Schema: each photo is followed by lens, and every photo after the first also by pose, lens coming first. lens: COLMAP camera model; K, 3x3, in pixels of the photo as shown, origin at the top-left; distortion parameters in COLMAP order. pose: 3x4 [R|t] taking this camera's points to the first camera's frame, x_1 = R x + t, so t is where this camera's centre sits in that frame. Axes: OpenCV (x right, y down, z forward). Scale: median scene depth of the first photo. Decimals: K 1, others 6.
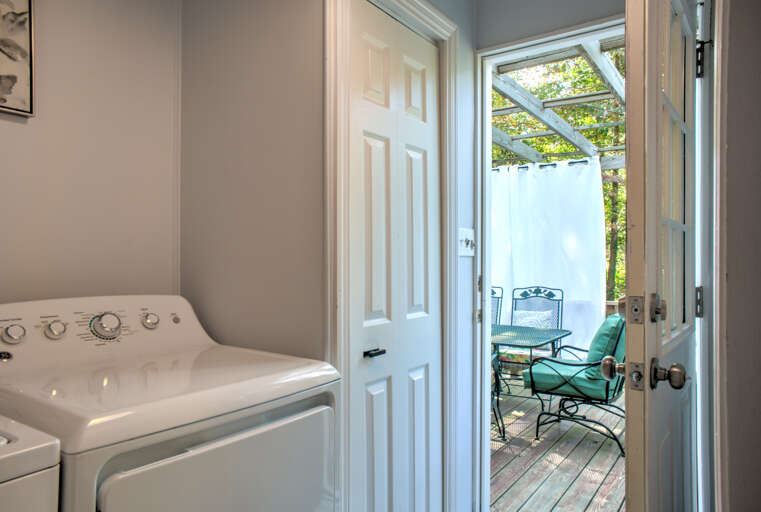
lens RADIAL K [[525.9, 0, 381.2], [0, 525.9, 257.9], [0, 0, 1]] dist [-0.022917, 0.018468]
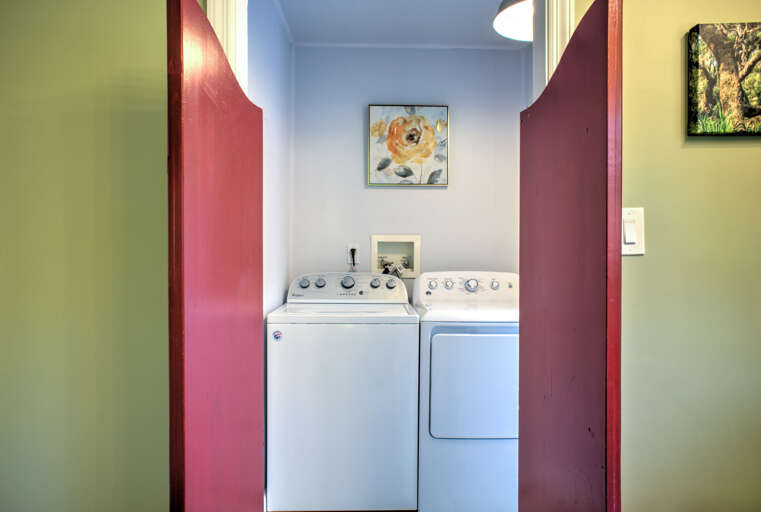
lens RADIAL K [[525.9, 0, 379.8], [0, 525.9, 255.1], [0, 0, 1]] dist [-0.022917, 0.018468]
pose [[0.597865, 0.006928, -0.801567, 0.924627], [-0.002963, 0.999975, 0.006433, -0.001396], [0.801592, -0.001471, 0.597870, -0.532283]]
